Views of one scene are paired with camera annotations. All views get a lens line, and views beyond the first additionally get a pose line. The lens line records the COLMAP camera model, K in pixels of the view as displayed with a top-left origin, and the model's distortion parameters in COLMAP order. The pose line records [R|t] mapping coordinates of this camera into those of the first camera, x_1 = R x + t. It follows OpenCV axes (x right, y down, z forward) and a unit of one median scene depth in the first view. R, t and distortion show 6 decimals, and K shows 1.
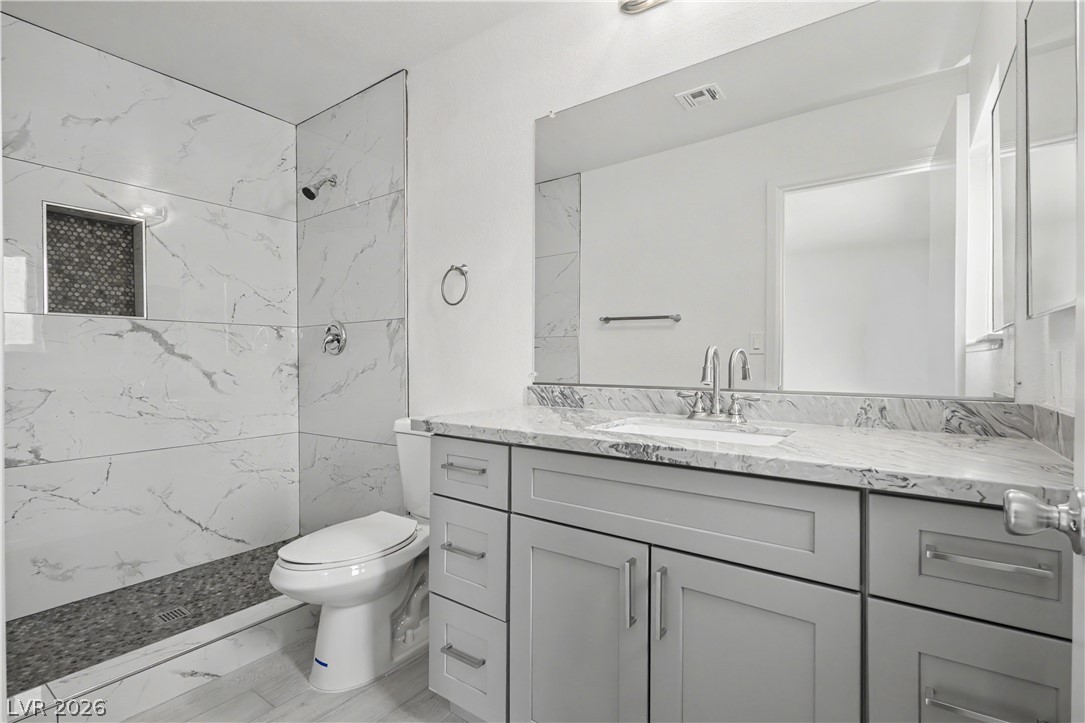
lens RADIAL K [[510.0, 0, 549.2], [0, 510.0, 346.0], [0, 0, 1]] dist [0.008149, 0.000119]
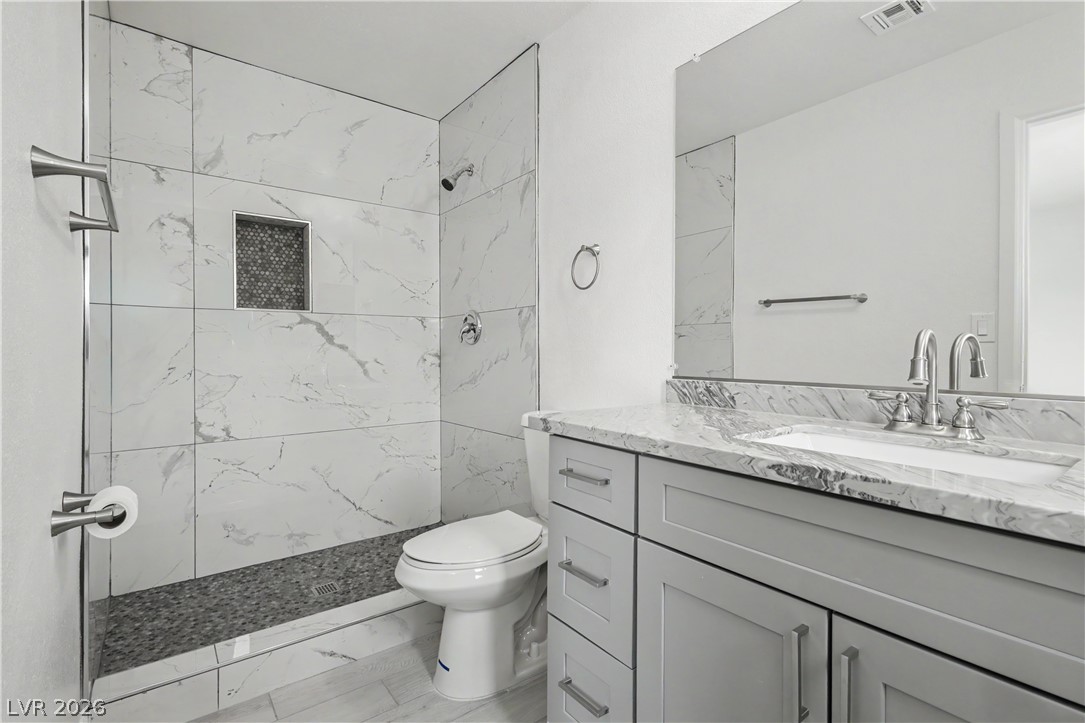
lens RADIAL K [[510.0, 0, 549.2], [0, 510.0, 346.0], [0, 0, 1]] dist [0.008149, 0.000119]
pose [[0.957066, -0.002422, -0.289861, 0.017855], [0.008070, 0.999800, 0.018290, 0.003936], [0.289759, -0.019844, 0.956894, 0.122256]]
